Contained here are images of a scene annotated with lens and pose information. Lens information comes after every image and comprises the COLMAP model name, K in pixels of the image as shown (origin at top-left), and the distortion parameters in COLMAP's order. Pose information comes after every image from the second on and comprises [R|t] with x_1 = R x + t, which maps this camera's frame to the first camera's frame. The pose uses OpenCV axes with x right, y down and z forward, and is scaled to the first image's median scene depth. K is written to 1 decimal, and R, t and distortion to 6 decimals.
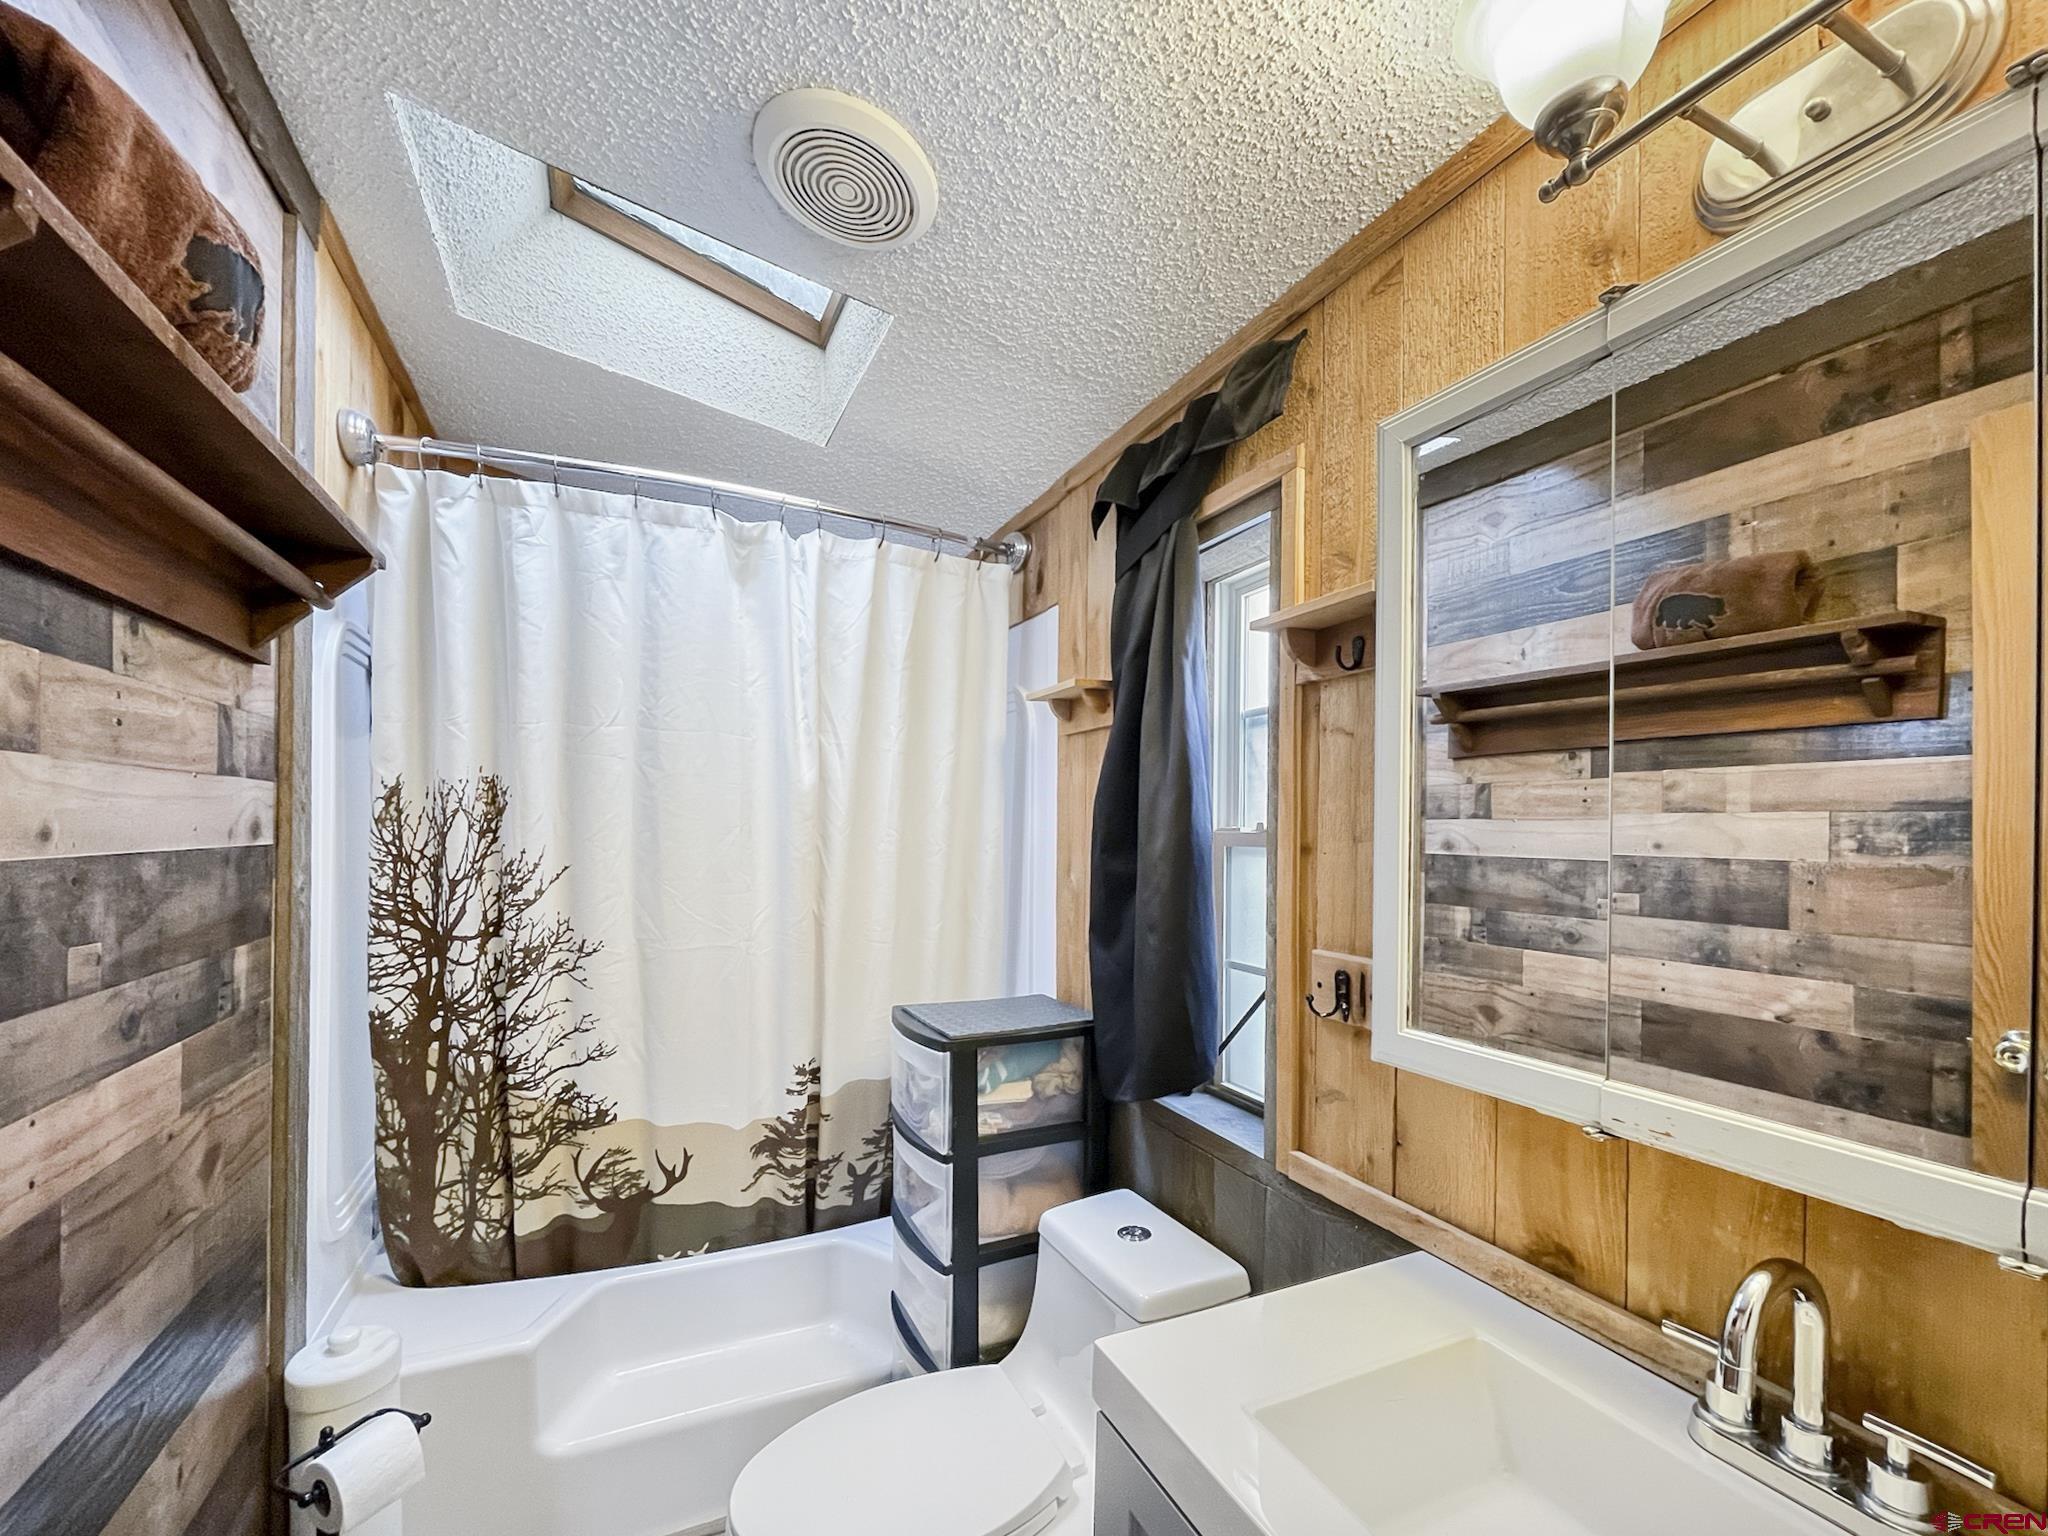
lens RADIAL K [[844.6, 0, 1018.7], [0, 844.6, 797.3], [0, 0, 1]] dist [0.005197, -0.003106]
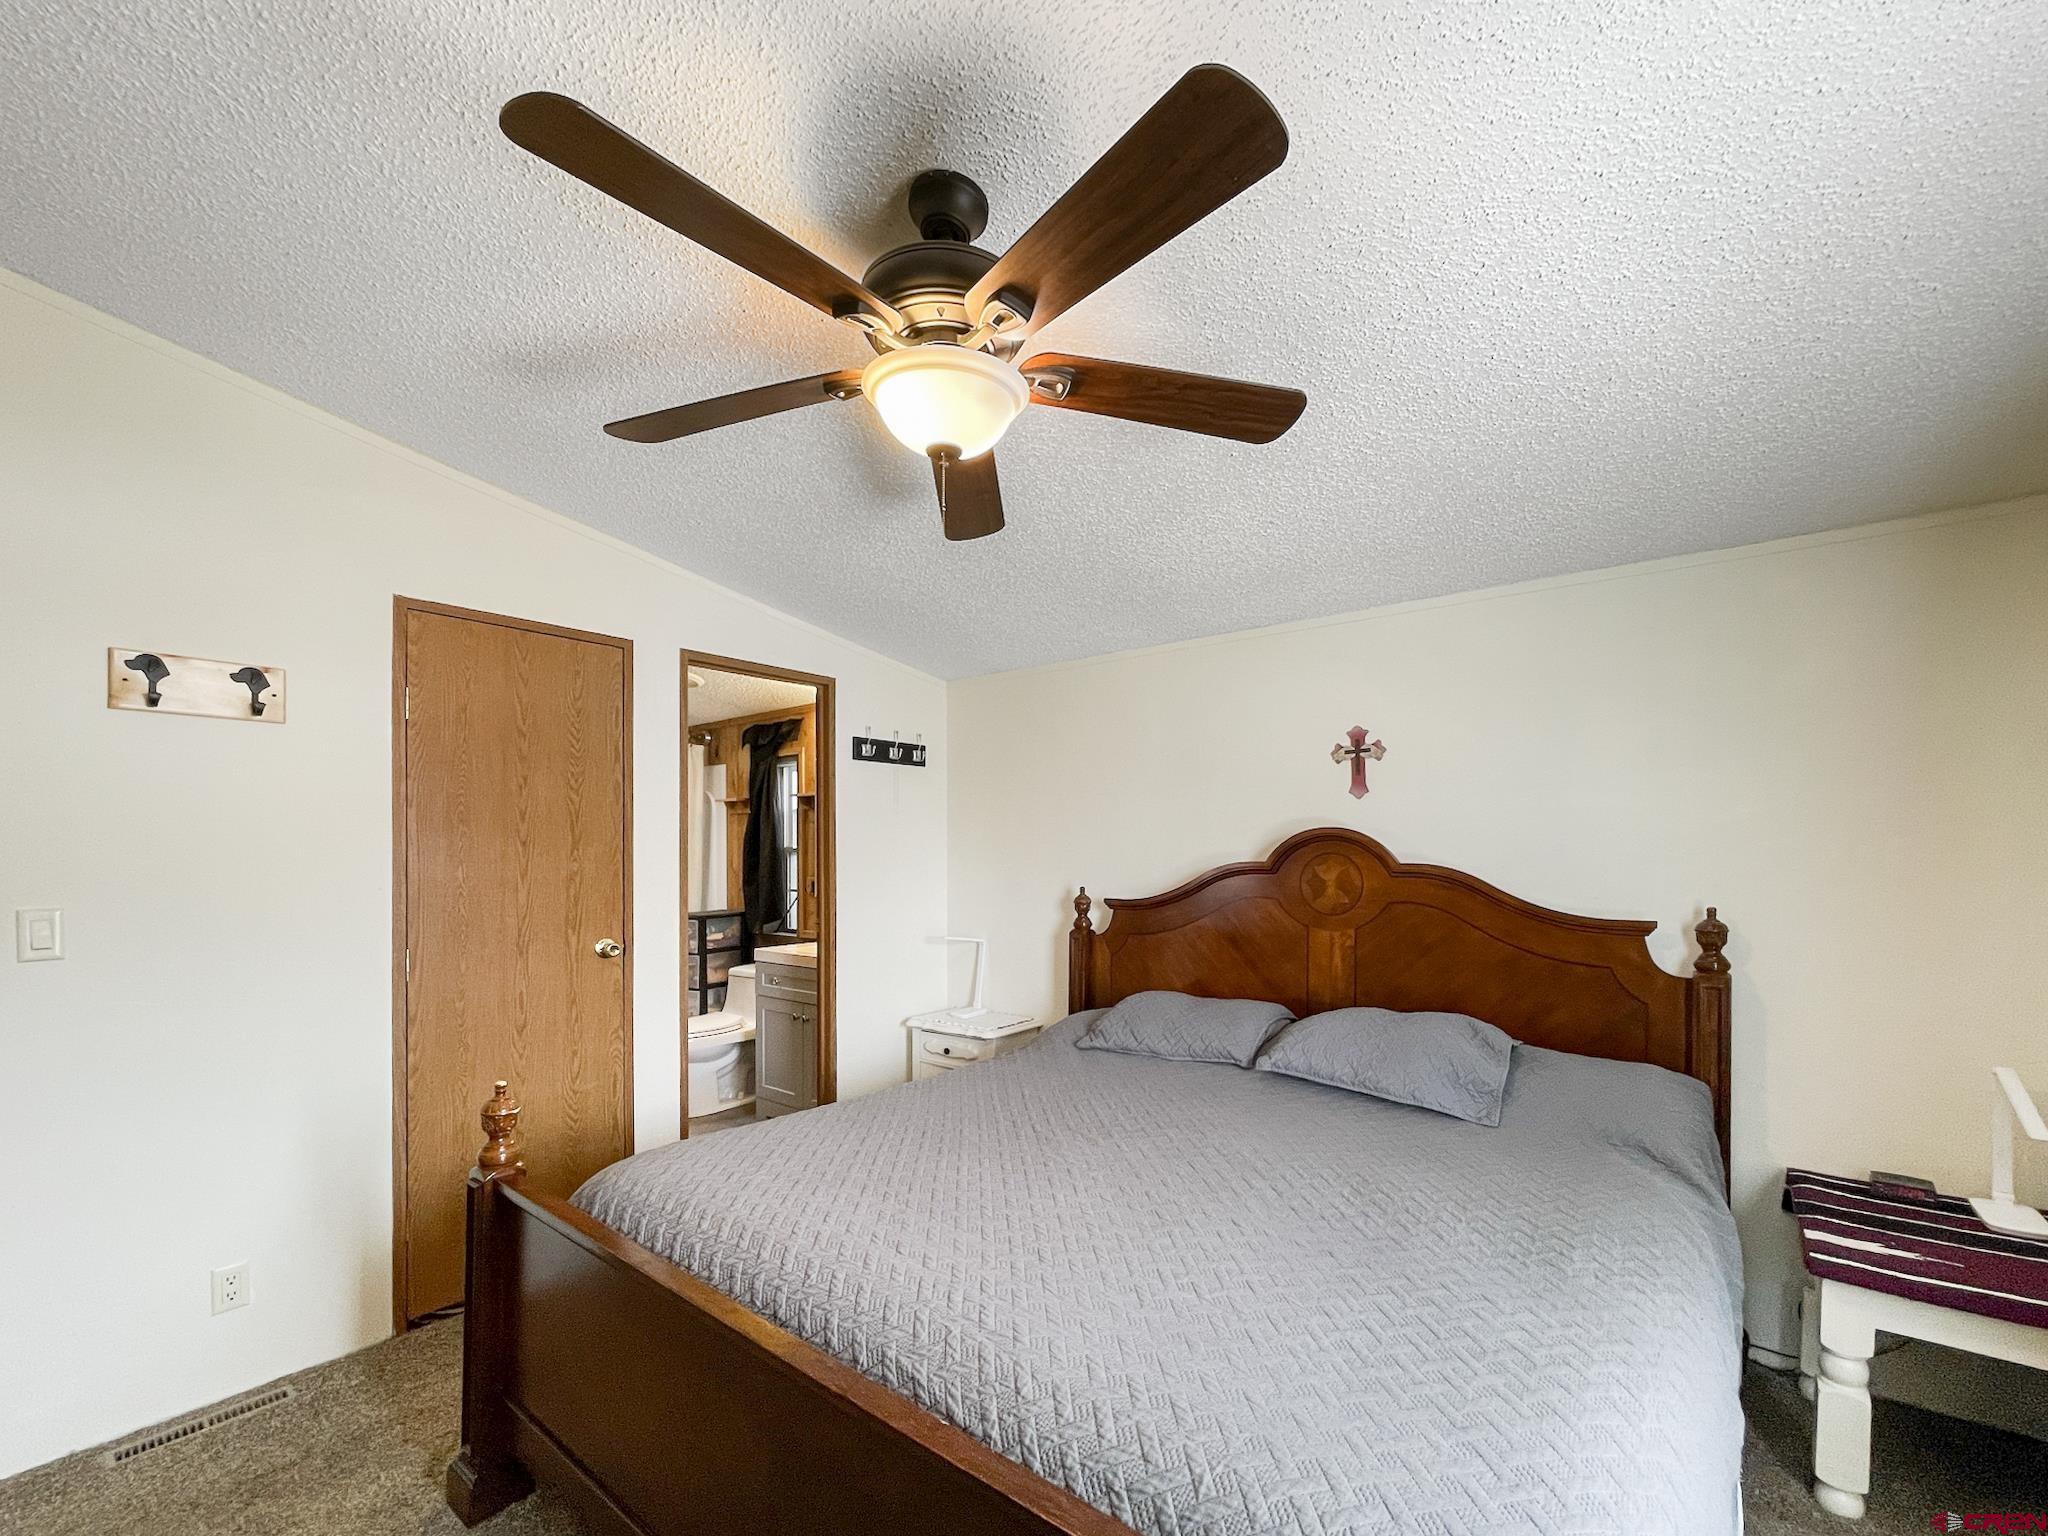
lens RADIAL K [[903.8, 0, 1027.8], [0, 903.8, 842.1], [0, 0, 1]] dist [0.000074, -0.000254]
pose [[0.901382, -0.011923, 0.432860, -0.410285], [0.000163, 0.999630, 0.027194, -0.078562], [-0.433024, -0.024442, 0.901051, -2.450287]]
